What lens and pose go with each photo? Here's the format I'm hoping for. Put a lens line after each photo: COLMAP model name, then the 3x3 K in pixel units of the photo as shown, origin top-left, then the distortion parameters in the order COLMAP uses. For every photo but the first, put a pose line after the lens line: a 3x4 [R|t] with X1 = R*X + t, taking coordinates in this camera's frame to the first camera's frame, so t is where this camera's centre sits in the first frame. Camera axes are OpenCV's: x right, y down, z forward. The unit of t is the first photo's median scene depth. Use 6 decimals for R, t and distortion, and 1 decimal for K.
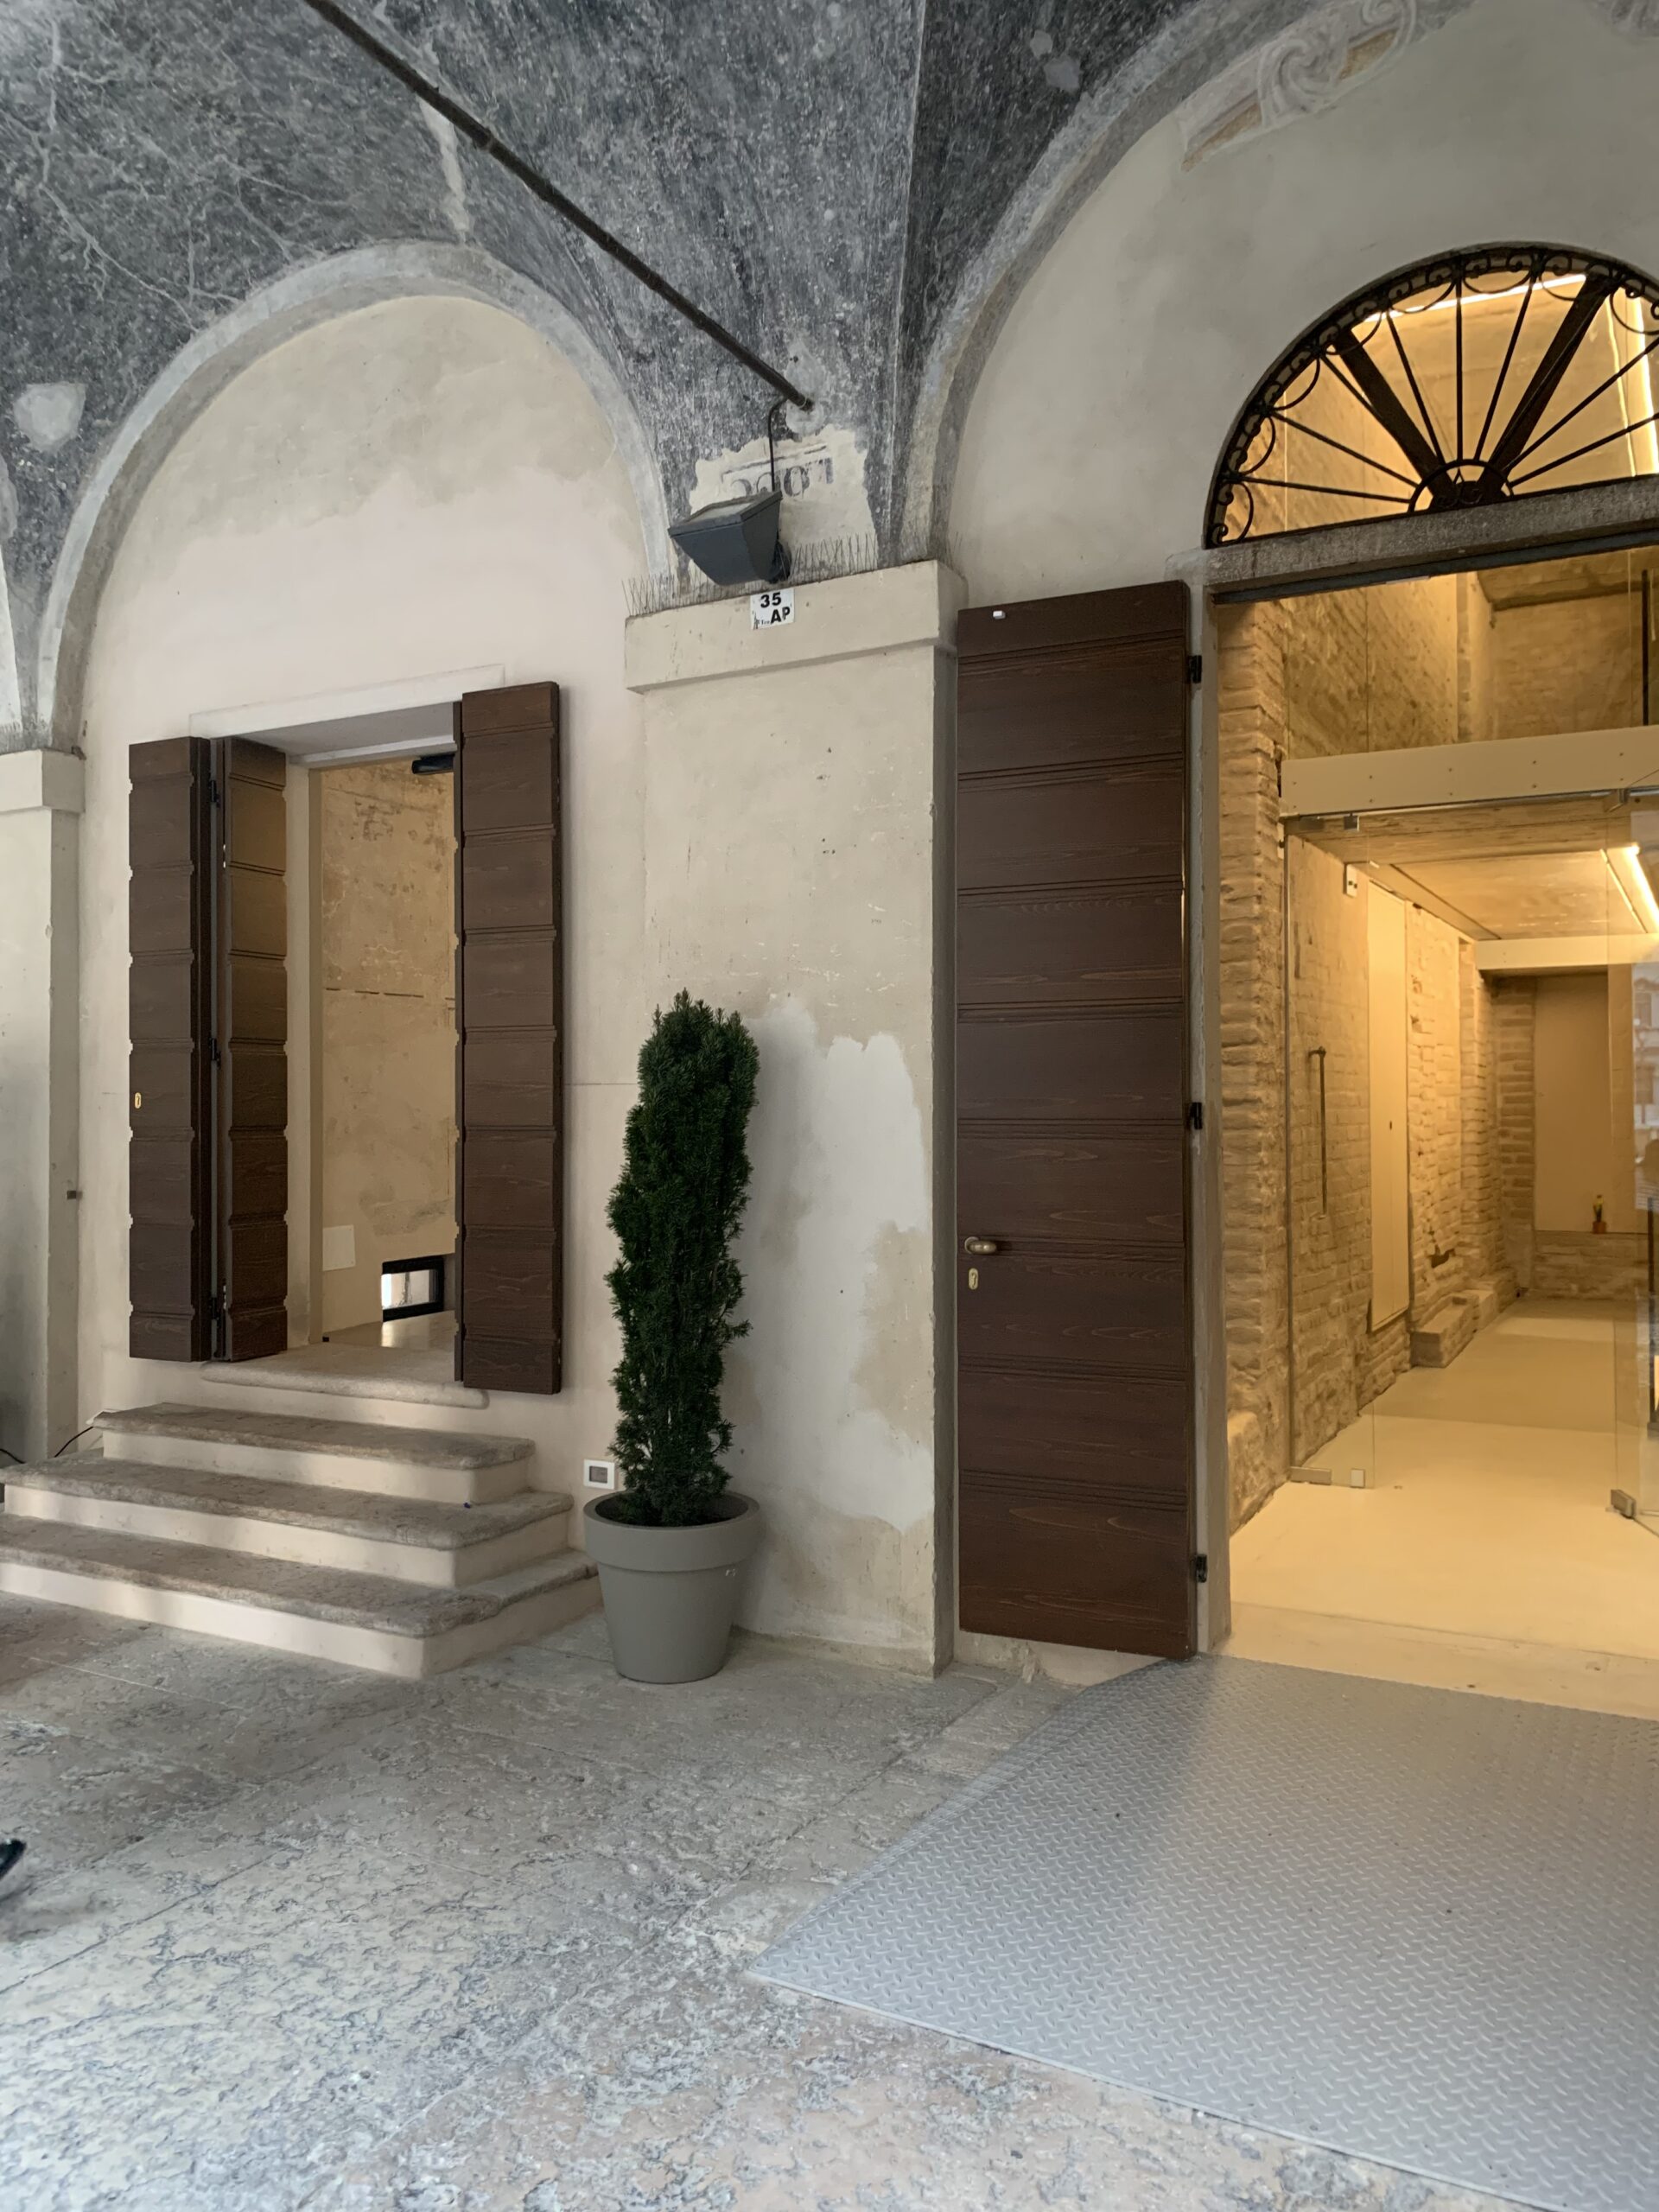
lens RADIAL K [[1690.5, 0, 829.5], [0, 1690.5, 1106.0], [0, 0, 1]] dist [0.016227, -0.021528]
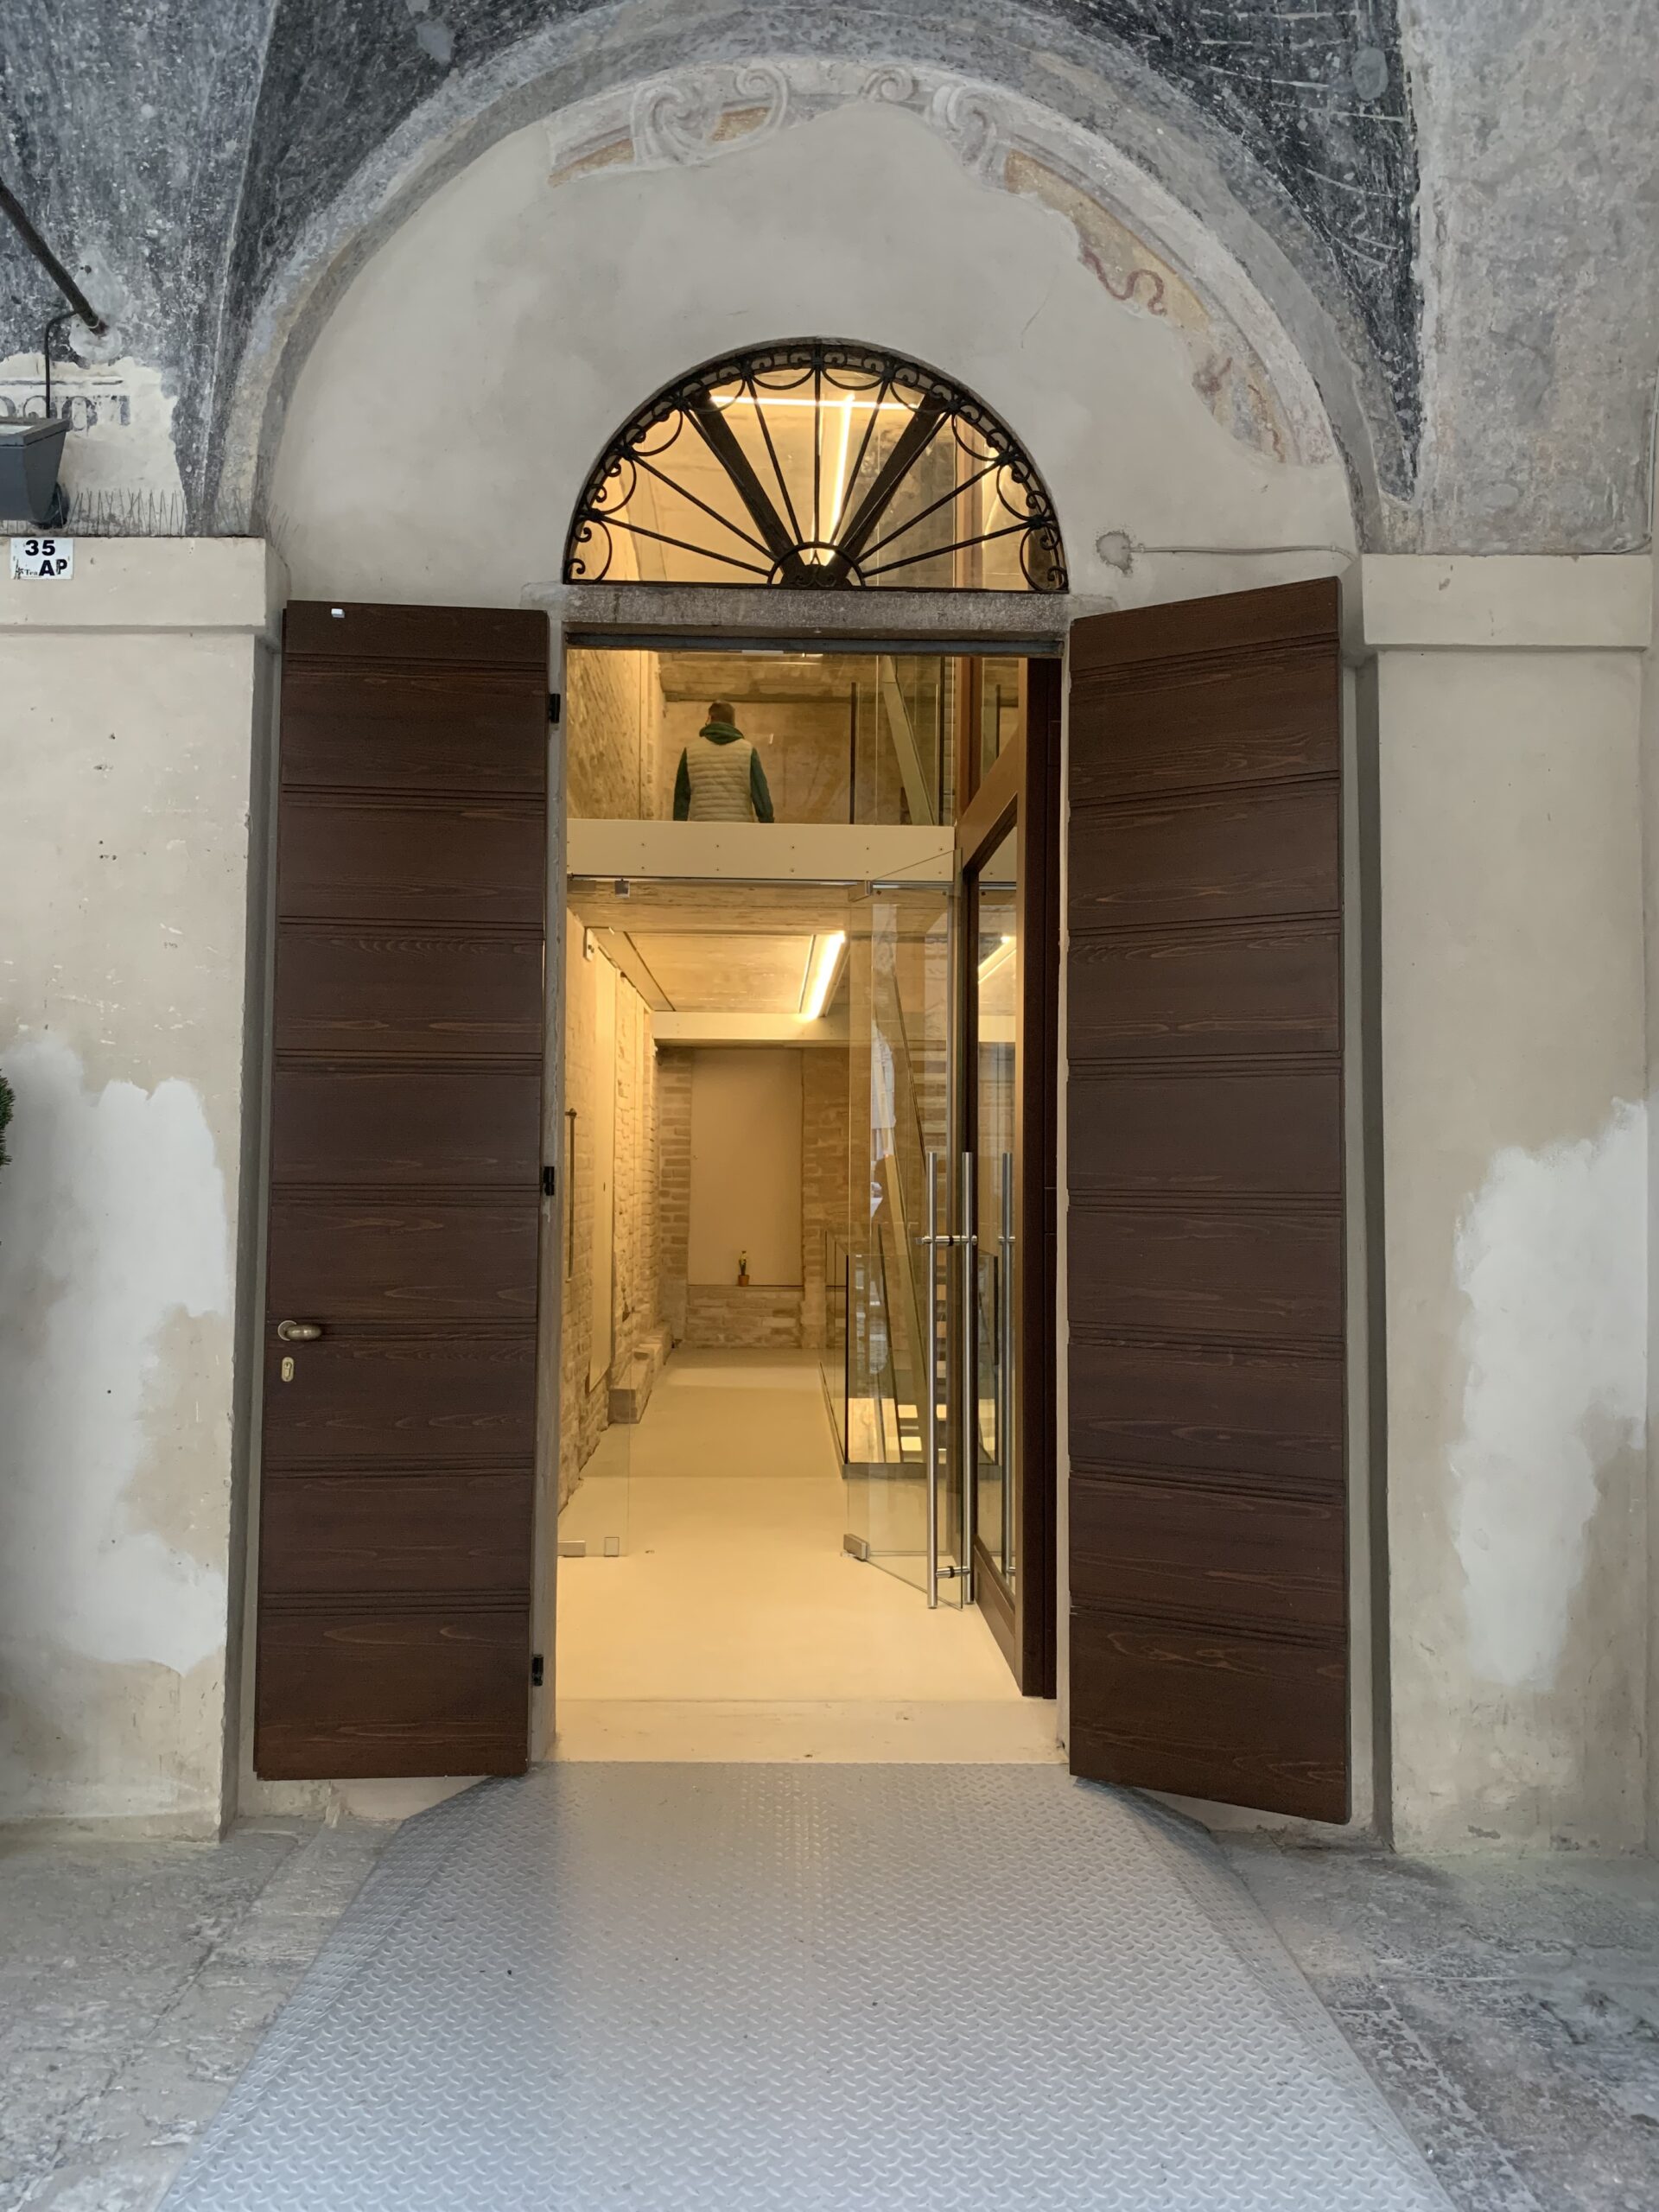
lens RADIAL K [[1688.8, 0, 828.4], [0, 1688.8, 1116.9], [0, 0, 1]] dist [0.003015, -0.009353]
pose [[0.868010, 0.026564, 0.495836, -0.107740], [-0.013548, 0.999463, -0.029829, -0.004774], [-0.496362, 0.019174, 0.867904, 0.110840]]
